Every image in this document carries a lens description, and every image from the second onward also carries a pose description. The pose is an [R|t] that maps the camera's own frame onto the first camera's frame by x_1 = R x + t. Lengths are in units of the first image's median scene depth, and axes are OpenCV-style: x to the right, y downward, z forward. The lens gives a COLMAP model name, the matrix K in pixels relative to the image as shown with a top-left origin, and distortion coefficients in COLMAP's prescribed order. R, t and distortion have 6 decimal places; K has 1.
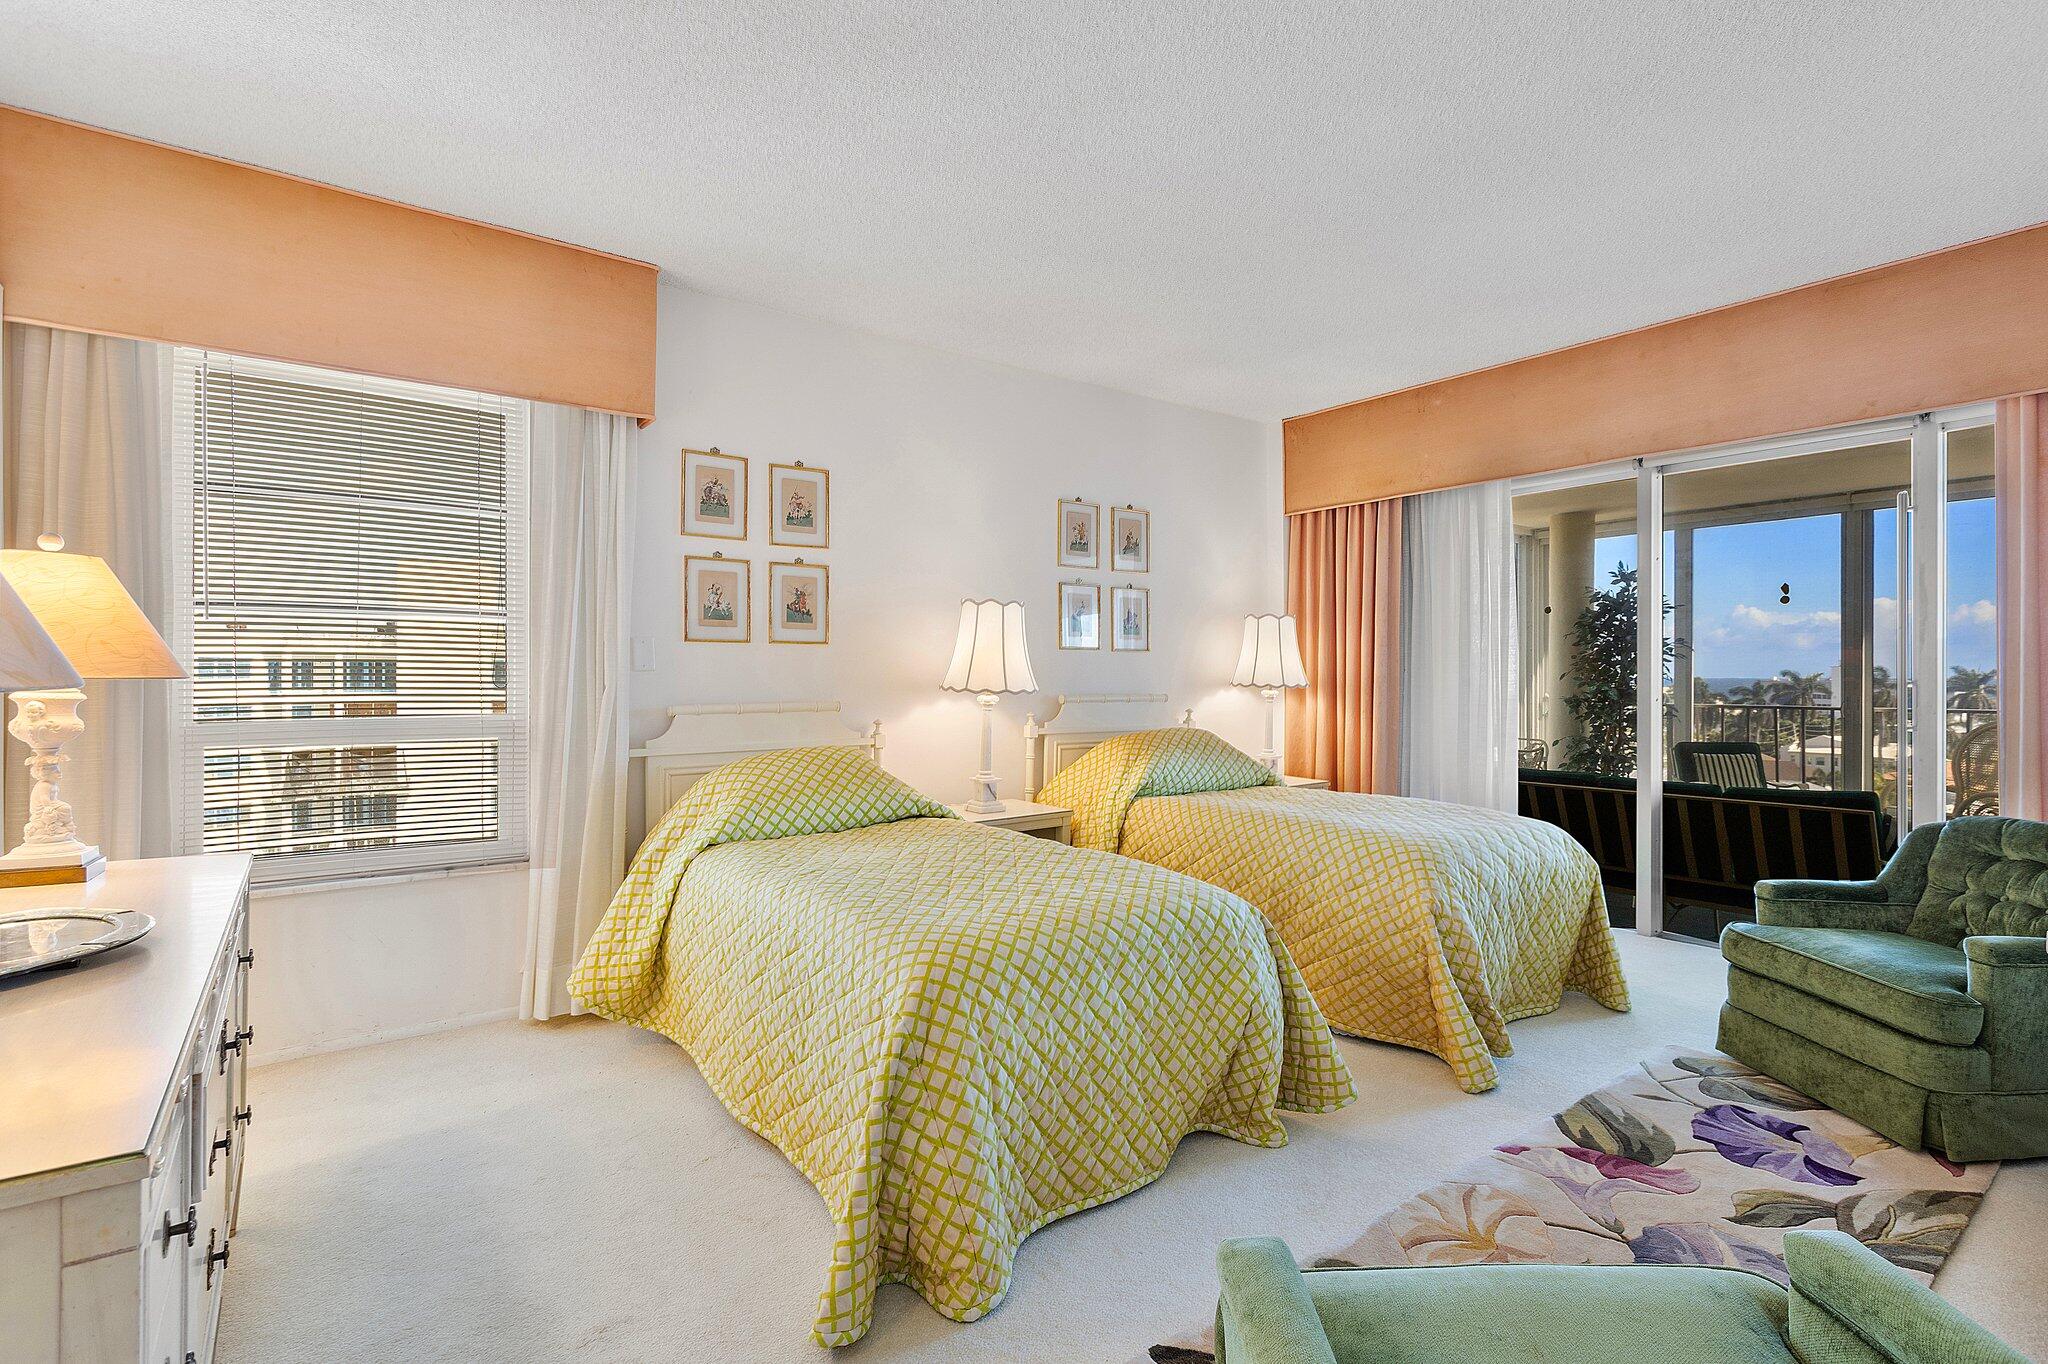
lens RADIAL K [[968.2, 0, 1025.5], [0, 968.2, 671.1], [0, 0, 1]] dist [-0.001419, 0.000114]
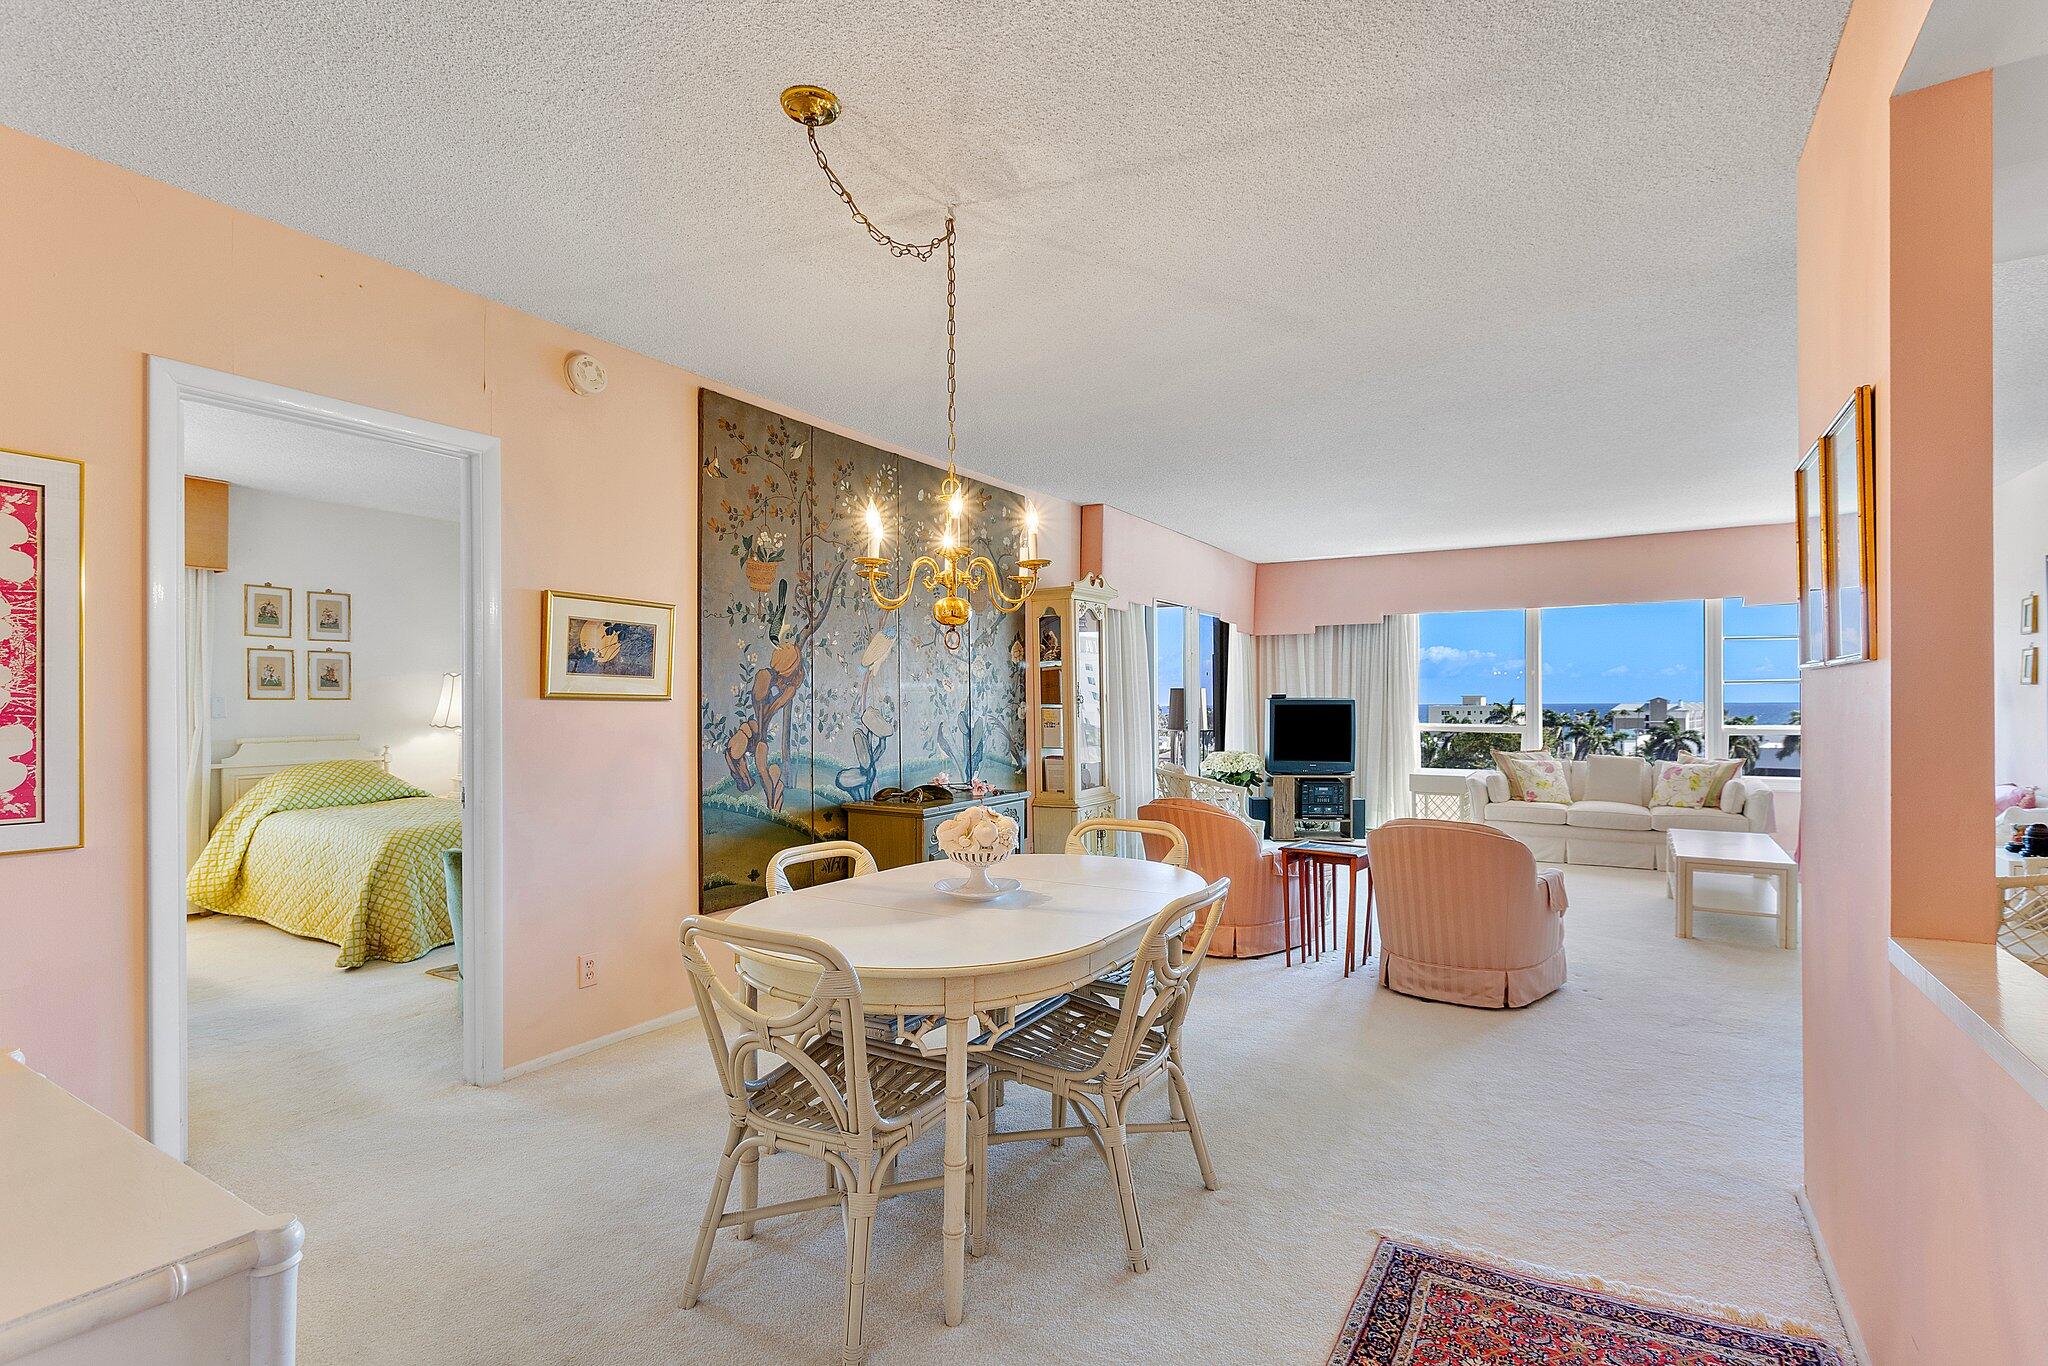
lens RADIAL K [[968.2, 0, 1019.3], [0, 968.2, 700.6], [0, 0, 1]] dist [-0.001419, 0.000114]
pose [[0.925887, -0.005954, 0.377753, 0.269798], [0.005872, 0.999982, 0.001369, -0.025546], [-0.377754, 0.000951, 0.925905, -1.130794]]
